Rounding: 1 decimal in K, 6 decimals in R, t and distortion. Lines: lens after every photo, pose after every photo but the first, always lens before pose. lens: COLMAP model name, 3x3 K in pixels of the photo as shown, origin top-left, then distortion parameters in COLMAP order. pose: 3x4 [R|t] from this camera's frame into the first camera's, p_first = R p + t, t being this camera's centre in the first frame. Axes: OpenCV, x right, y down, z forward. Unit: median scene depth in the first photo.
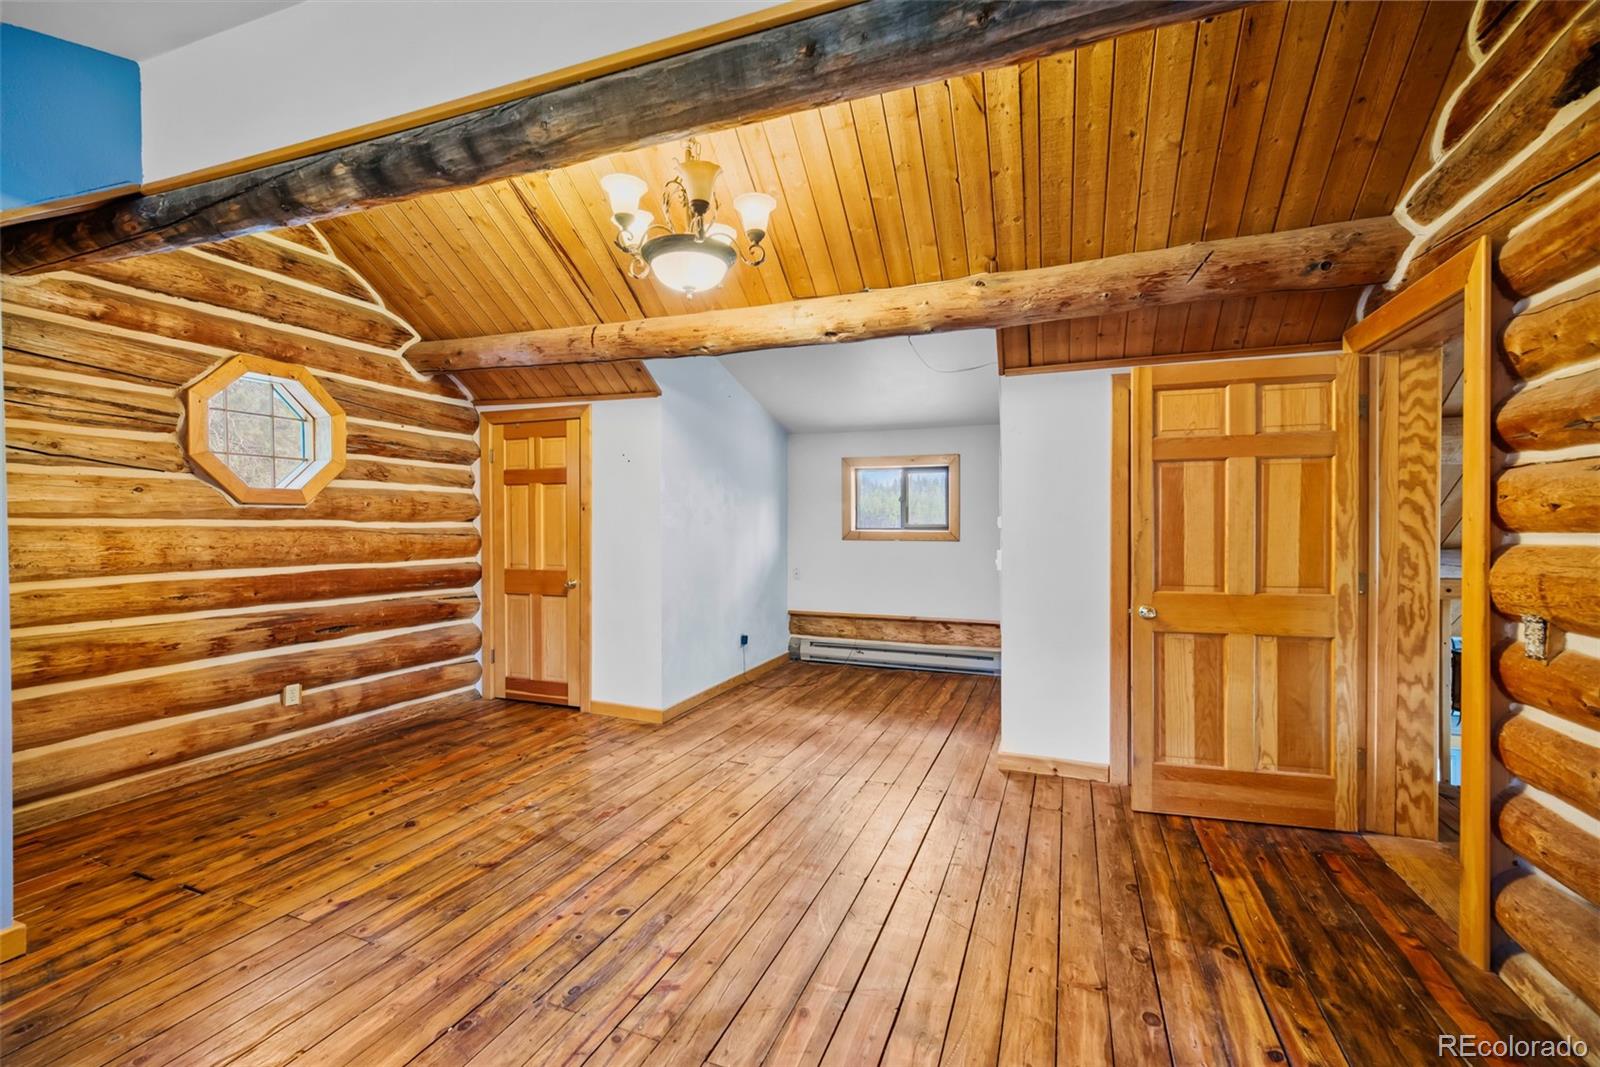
lens RADIAL K [[689.3, 0, 807.0], [0, 689.3, 536.0], [0, 0, 1]] dist [0.007761, -0.000085]
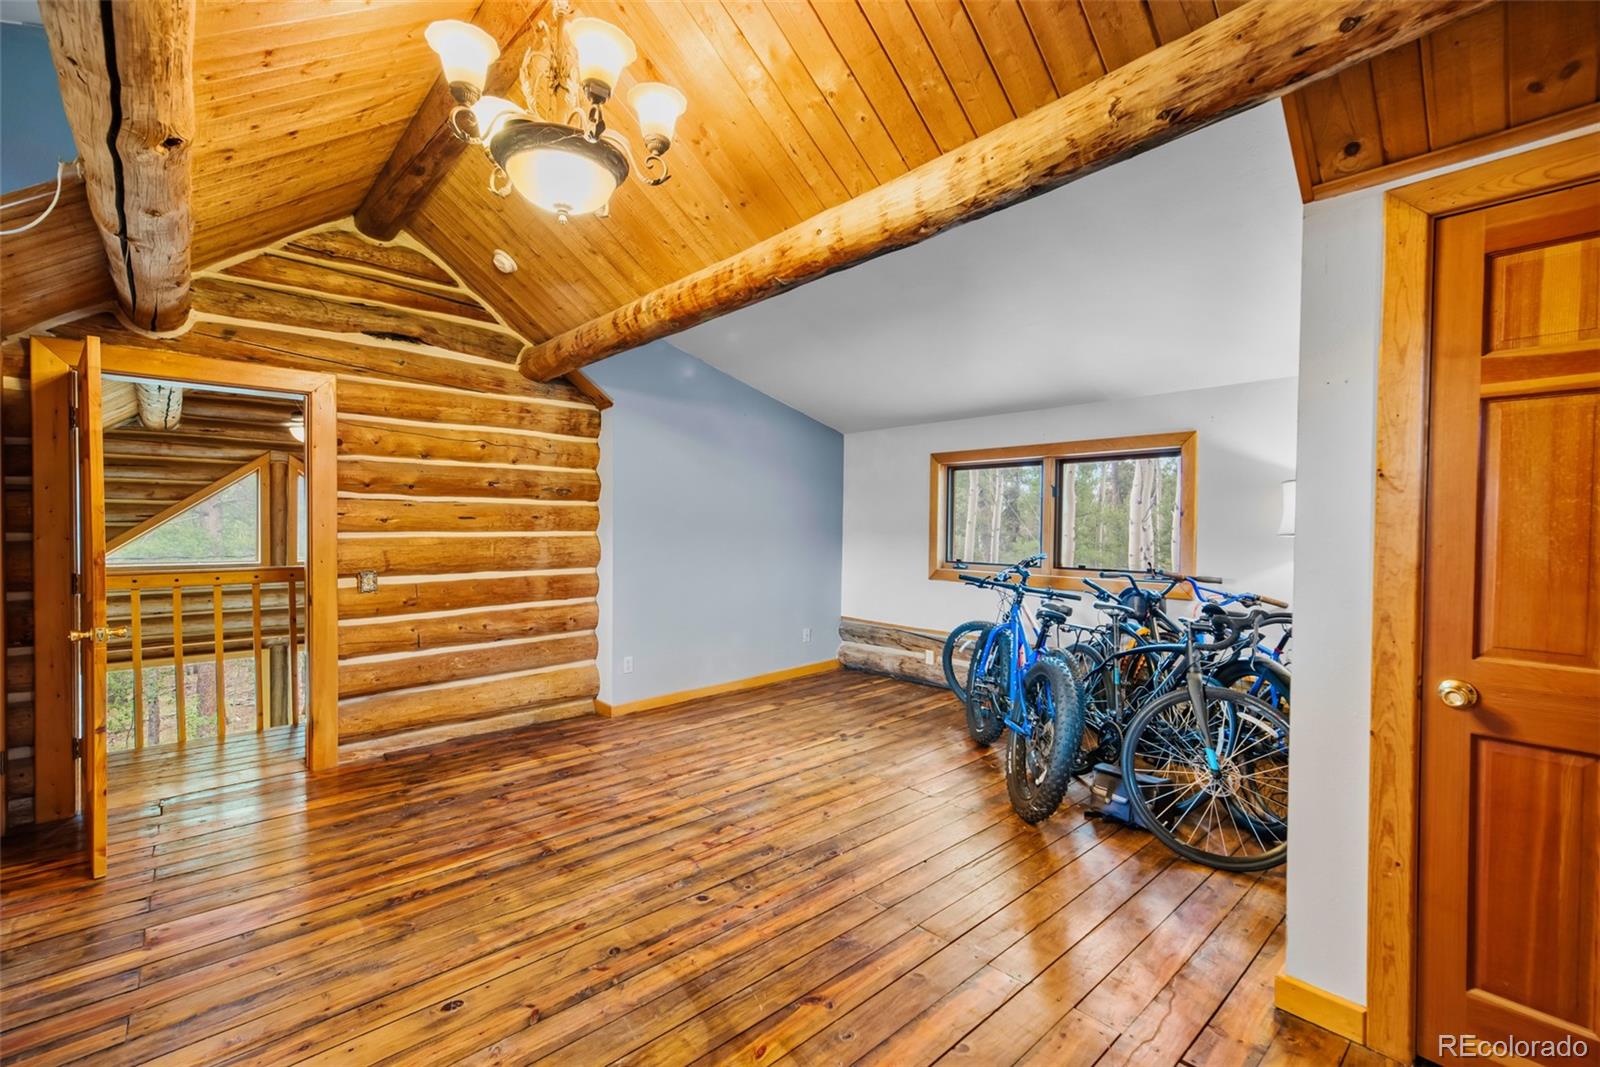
lens RADIAL K [[689.3, 0, 807.0], [0, 689.3, 536.0], [0, 0, 1]] dist [0.007761, -0.000085]
pose [[-0.894433, -0.010616, 0.447076, -0.622339], [0.003774, 0.999503, 0.031285, -0.028969], [-0.447186, 0.029670, -0.893949, 1.319805]]
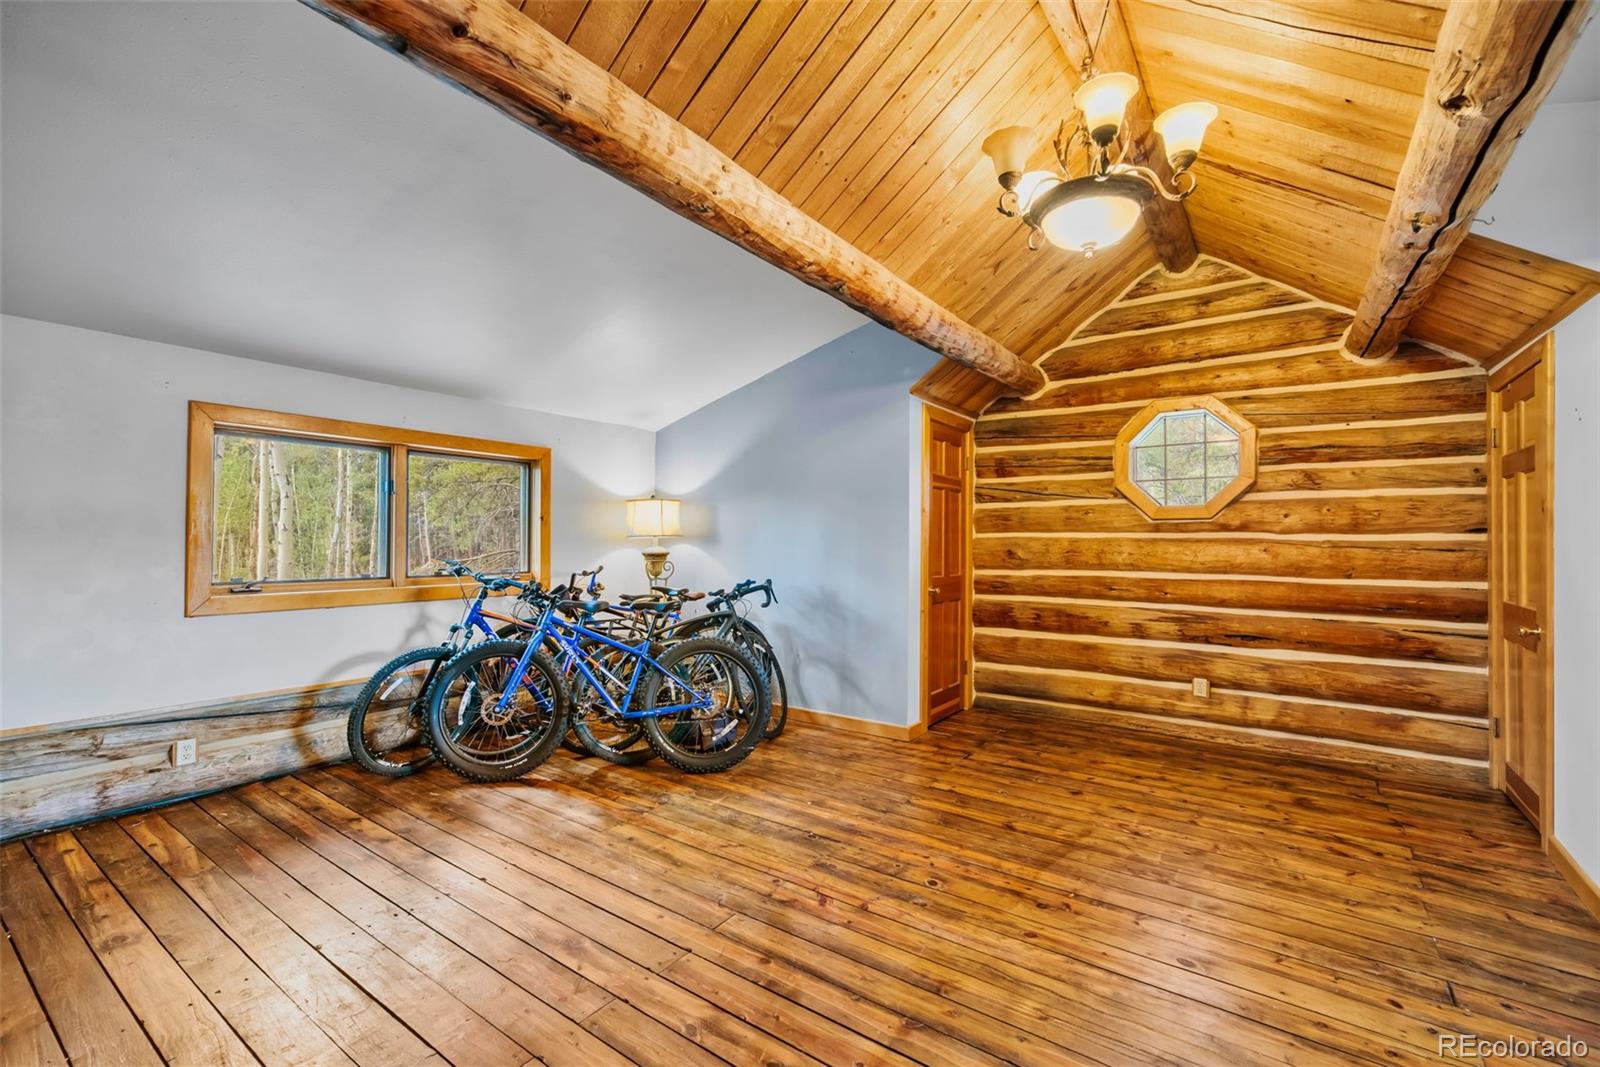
lens RADIAL K [[689.6, 0, 782.6], [0, 689.6, 539.7], [0, 0, 1]] dist [0.003553, 0.000528]
pose [[-0.261756, -0.000792, -0.965134, 0.612716], [-0.020941, 0.999769, 0.004859, -0.003314], [0.964907, 0.021483, -0.261712, 0.743695]]
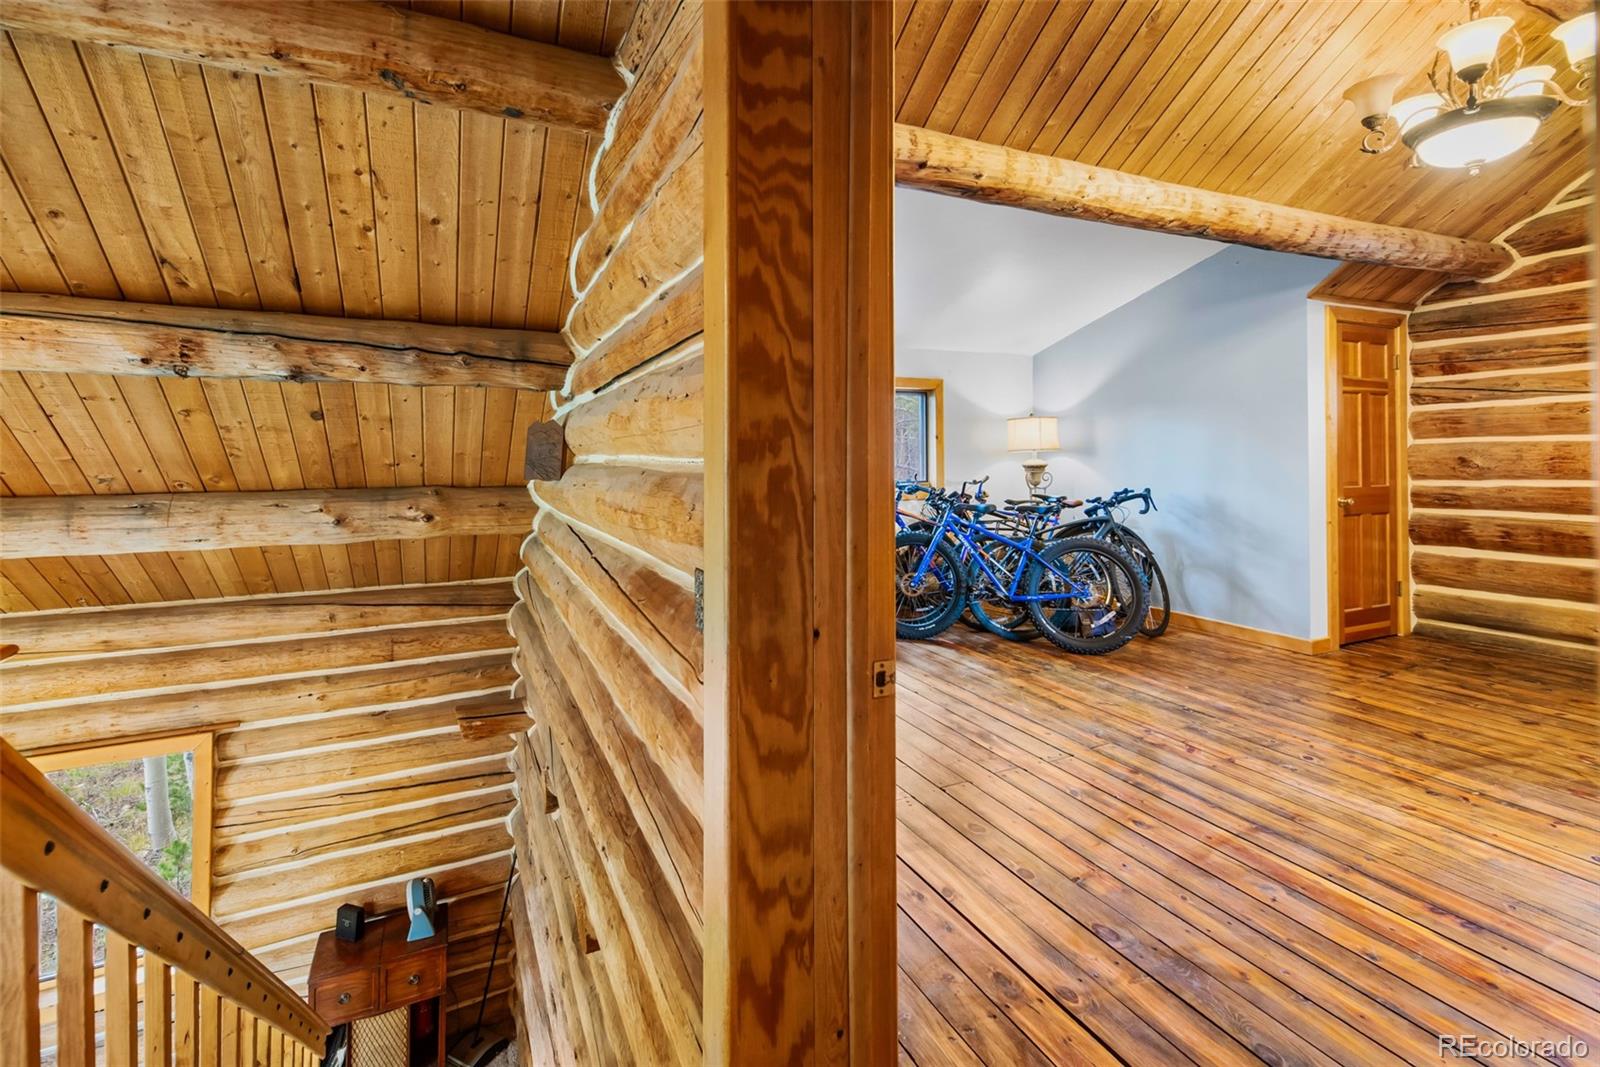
lens RADIAL K [[707.7, 0, 772.4], [0, 707.7, 461.4], [0, 0, 1]] dist [0.003466, 0.000727]
pose [[-0.712531, 0.015372, -0.701472, 0.912930], [0.002163, 0.999803, 0.019713, -0.005388], [0.701637, 0.012529, -0.712424, 0.870227]]
